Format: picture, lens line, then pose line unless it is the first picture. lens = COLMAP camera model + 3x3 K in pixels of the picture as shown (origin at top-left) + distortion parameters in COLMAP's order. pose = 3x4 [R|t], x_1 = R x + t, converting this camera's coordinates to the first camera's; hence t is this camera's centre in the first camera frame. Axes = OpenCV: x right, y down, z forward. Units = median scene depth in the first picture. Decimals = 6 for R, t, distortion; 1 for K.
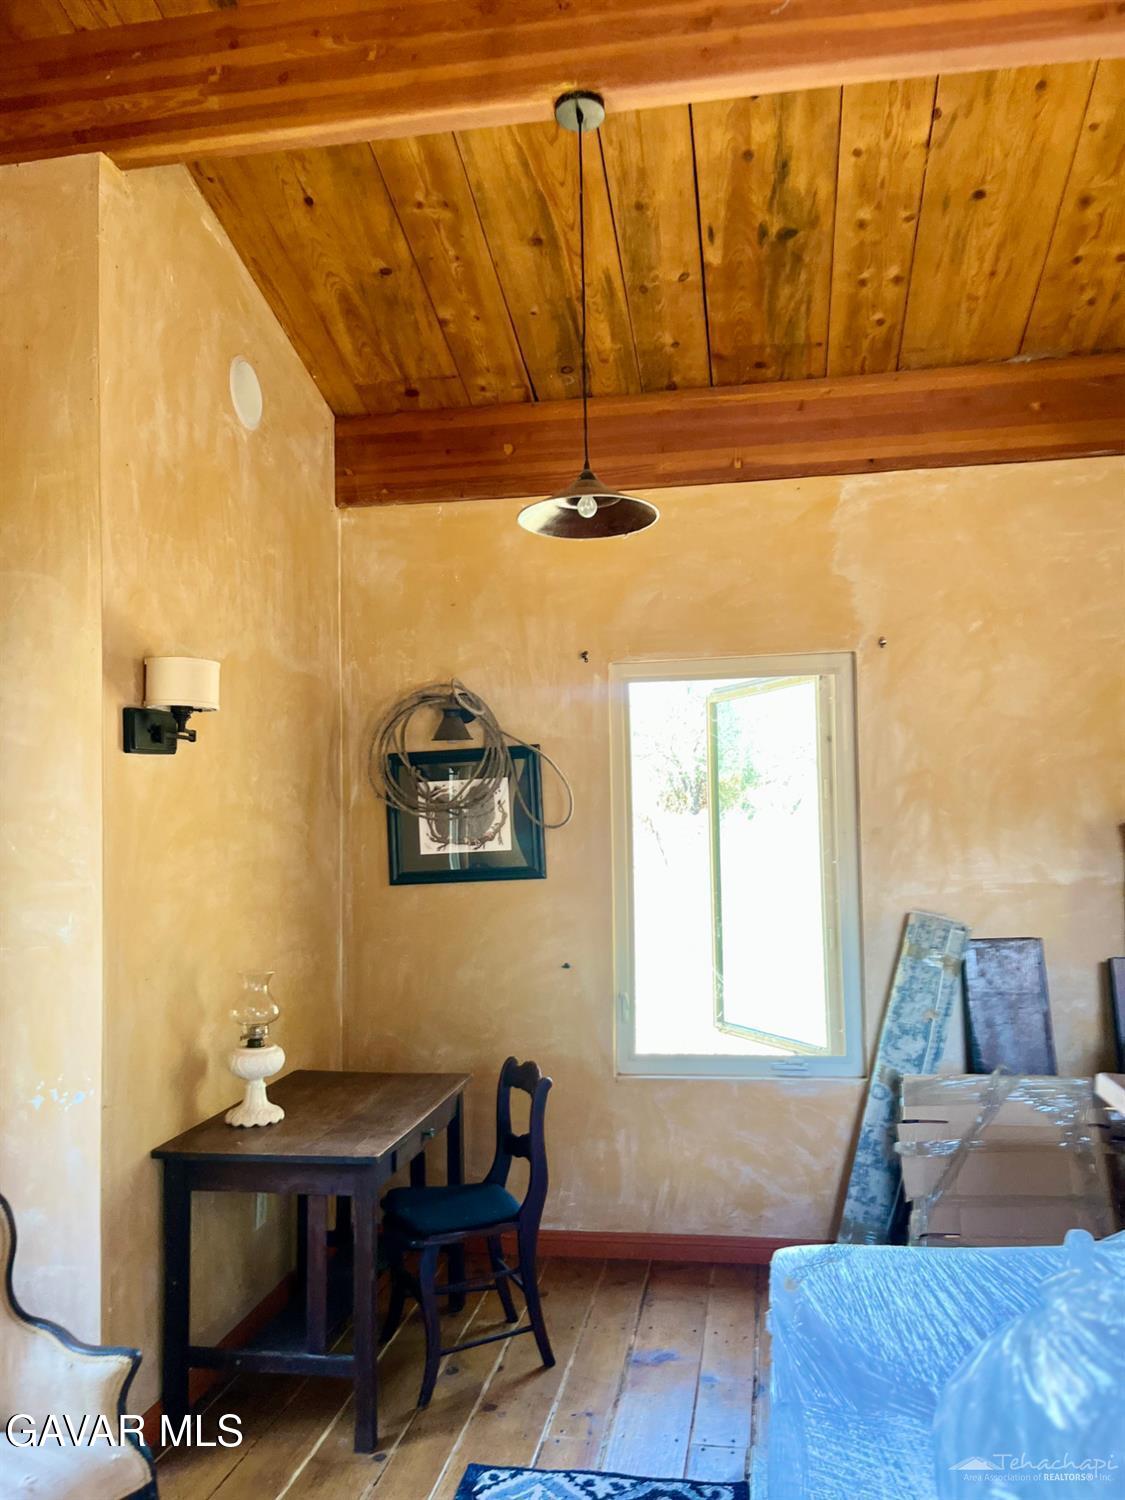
lens RADIAL K [[1131.8, 0, 562.5], [0, 1131.8, 750.0], [0, 0, 1]] dist [0.034921, -0.061608]
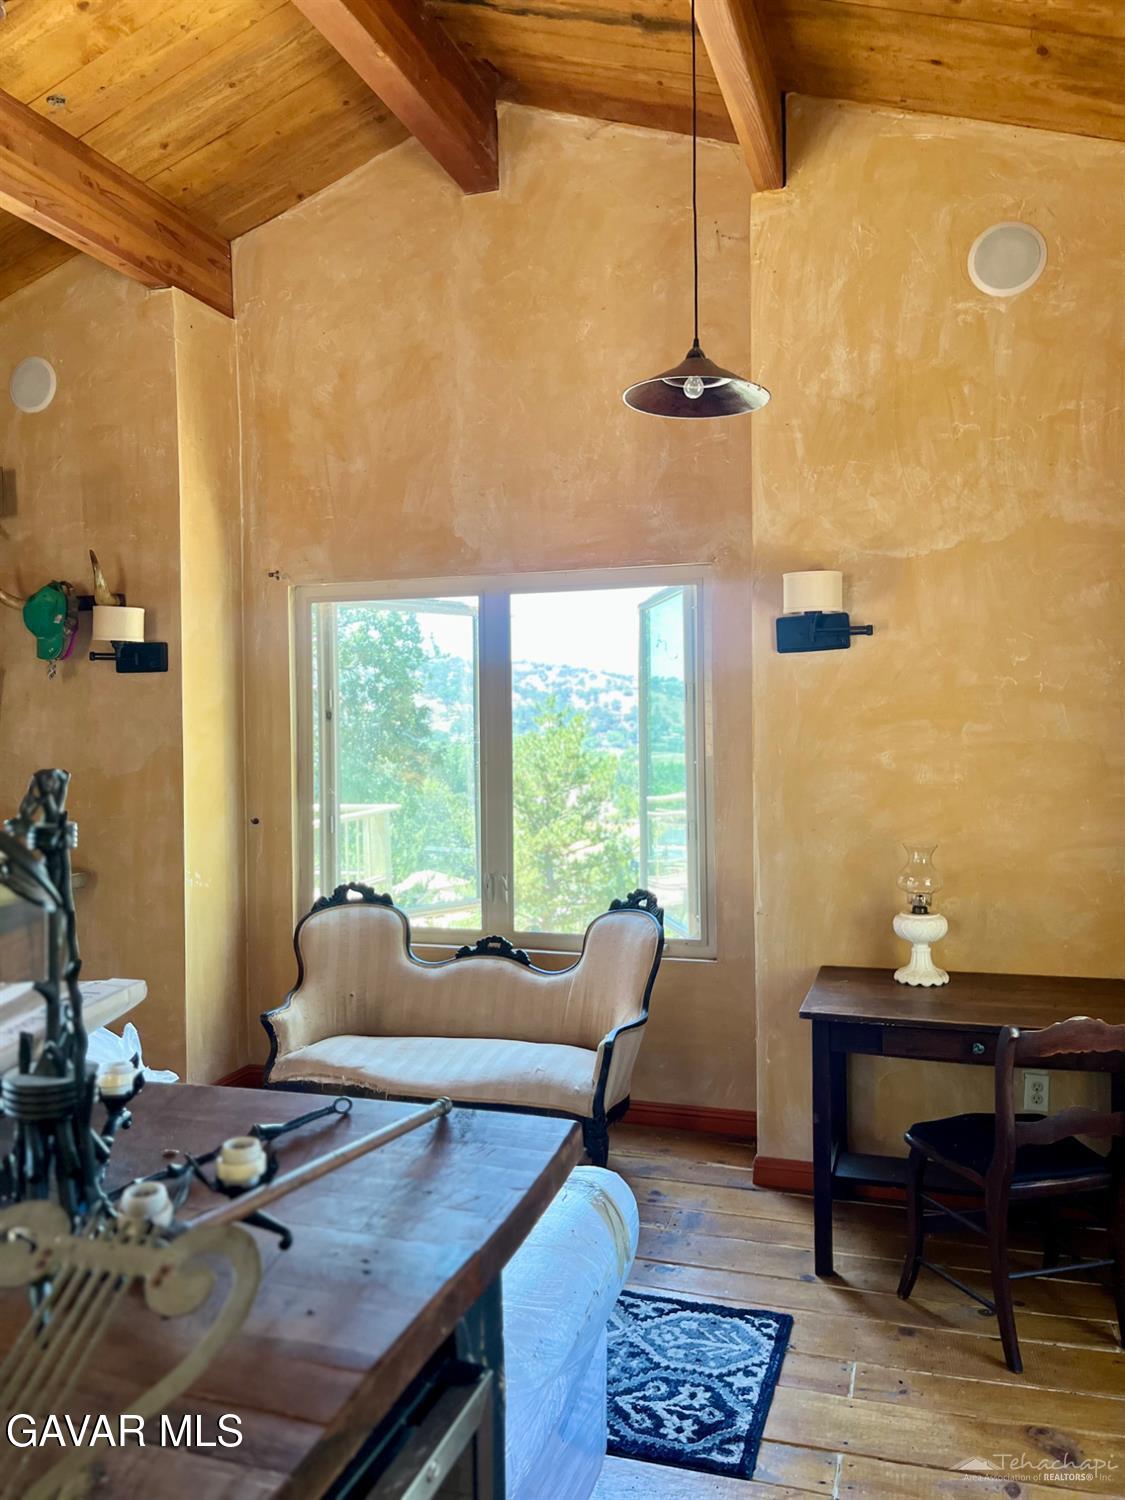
lens RADIAL K [[1131.8, 0, 562.5], [0, 1131.8, 750.0], [0, 0, 1]] dist [0.034921, -0.061608]
pose [[-0.166227, 0.042090, -0.985189, 0.929508], [0.089936, 0.995572, 0.027359, 0.049637], [0.981978, -0.084056, -0.169276, 0.962244]]
